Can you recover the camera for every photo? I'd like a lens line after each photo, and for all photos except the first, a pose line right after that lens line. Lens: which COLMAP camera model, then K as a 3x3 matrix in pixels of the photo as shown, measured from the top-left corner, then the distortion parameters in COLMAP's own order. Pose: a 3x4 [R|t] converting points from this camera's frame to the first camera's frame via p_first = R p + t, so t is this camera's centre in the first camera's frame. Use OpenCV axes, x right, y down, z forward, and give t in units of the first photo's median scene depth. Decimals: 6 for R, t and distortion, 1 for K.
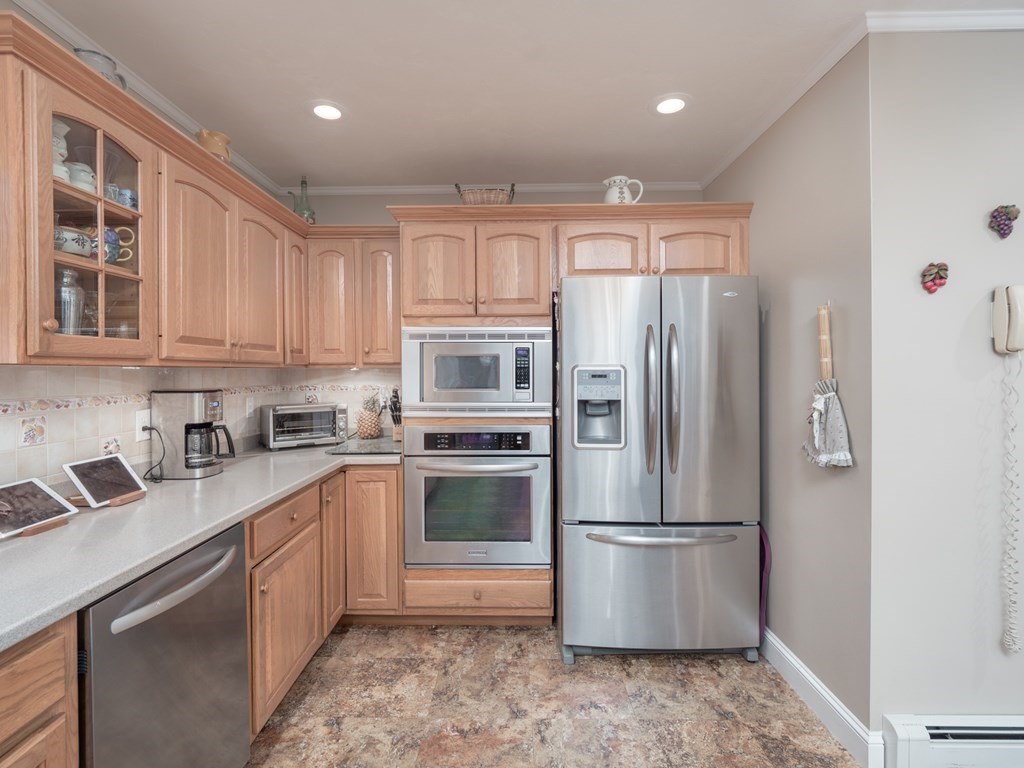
lens RADIAL K [[504.4, 0, 513.9], [0, 504.4, 373.8], [0, 0, 1]] dist [-0.007416, -0.003918]
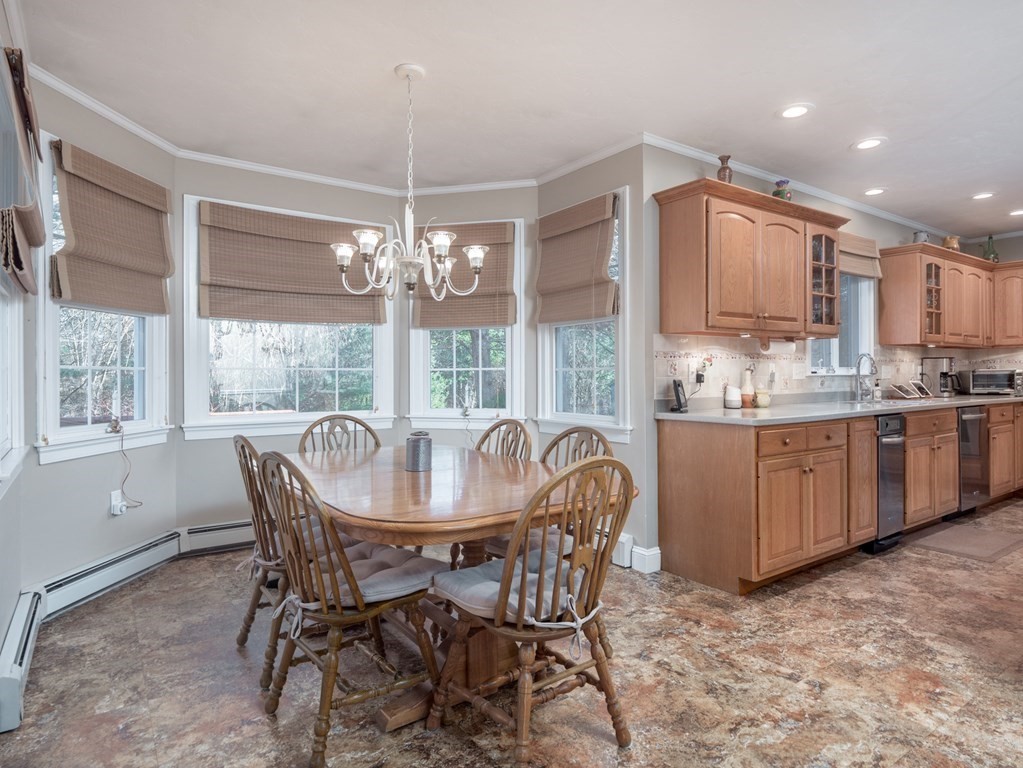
lens RADIAL K [[589.9, 0, 510.1], [0, 589.9, 373.3], [0, 0, 1]] dist [-0.001487, 0.000252]
pose [[0.575403, 0.000116, -0.817870, 0.315999], [-0.001961, 0.999997, -0.001238, 0.091369], [0.817868, 0.002316, 0.575401, -1.689668]]
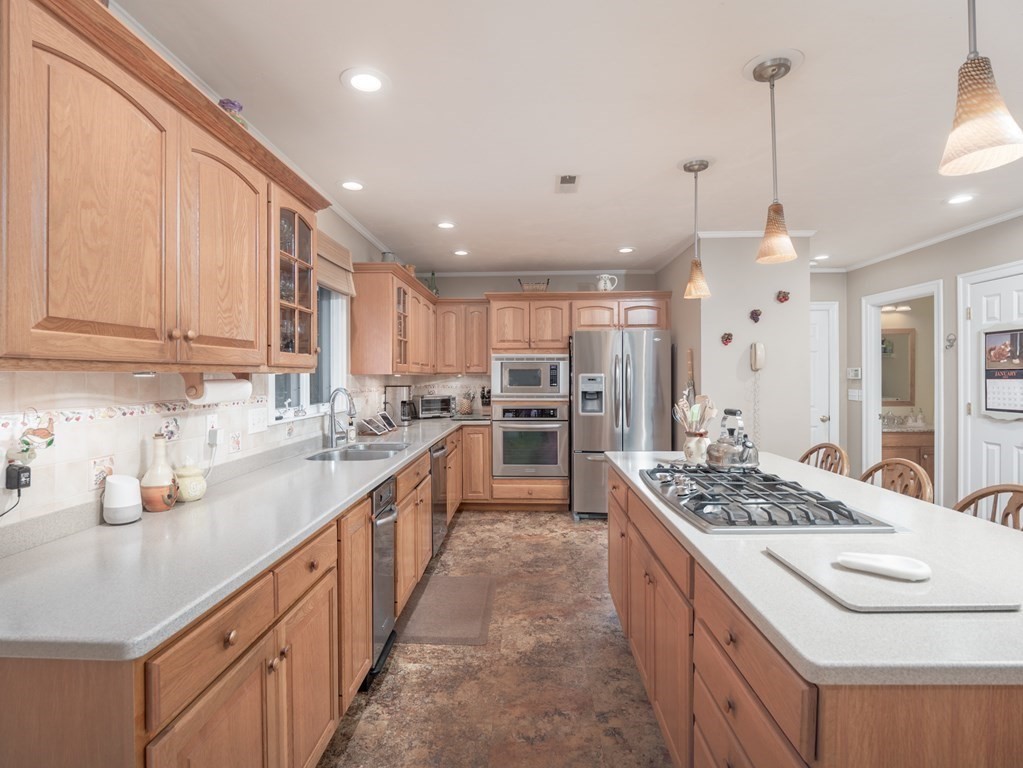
lens RADIAL K [[503.9, 0, 507.8], [0, 503.9, 379.0], [0, 0, 1]] dist [-0.007416, -0.003918]
pose [[0.999223, 0.001945, -0.039374, -0.083819], [-0.001977, 0.999998, -0.000769, 0.003925], [0.039372, 0.000847, 0.999224, -0.964922]]
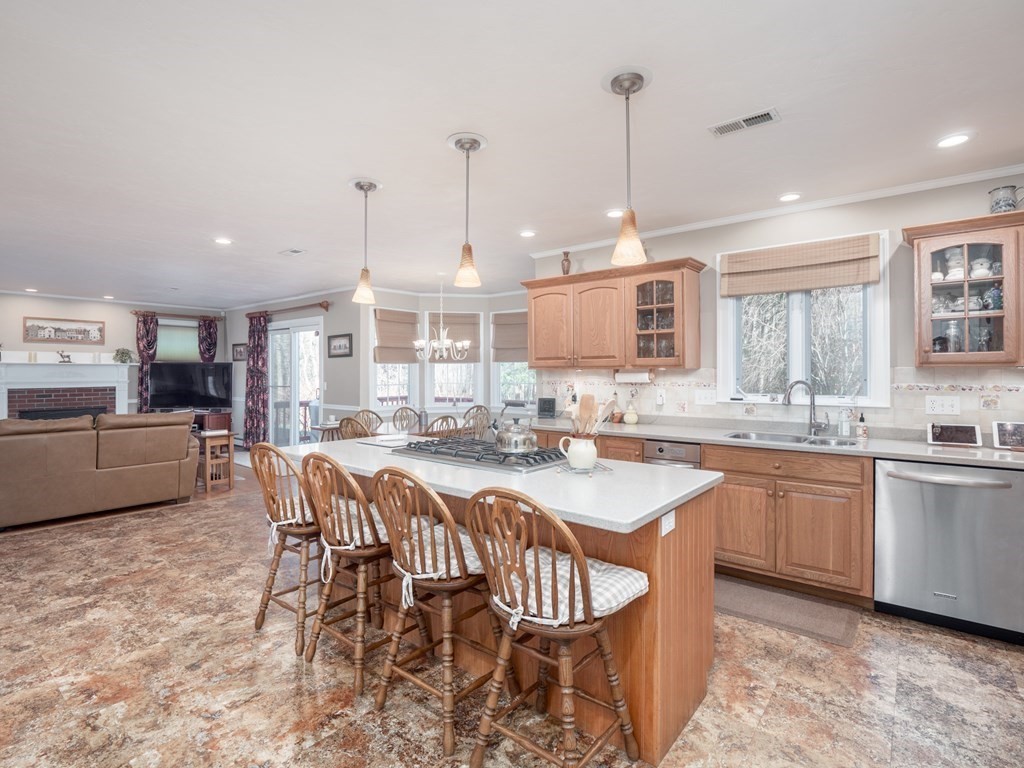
lens RADIAL K [[504.4, 0, 504.5], [0, 504.4, 369.3], [0, 0, 1]] dist [-0.007416, -0.003918]
pose [[-0.626222, 0.003110, -0.779639, 1.001997], [0.001978, 0.999995, 0.002400, -0.008847], [0.779642, -0.000039, -0.626225, 0.457847]]
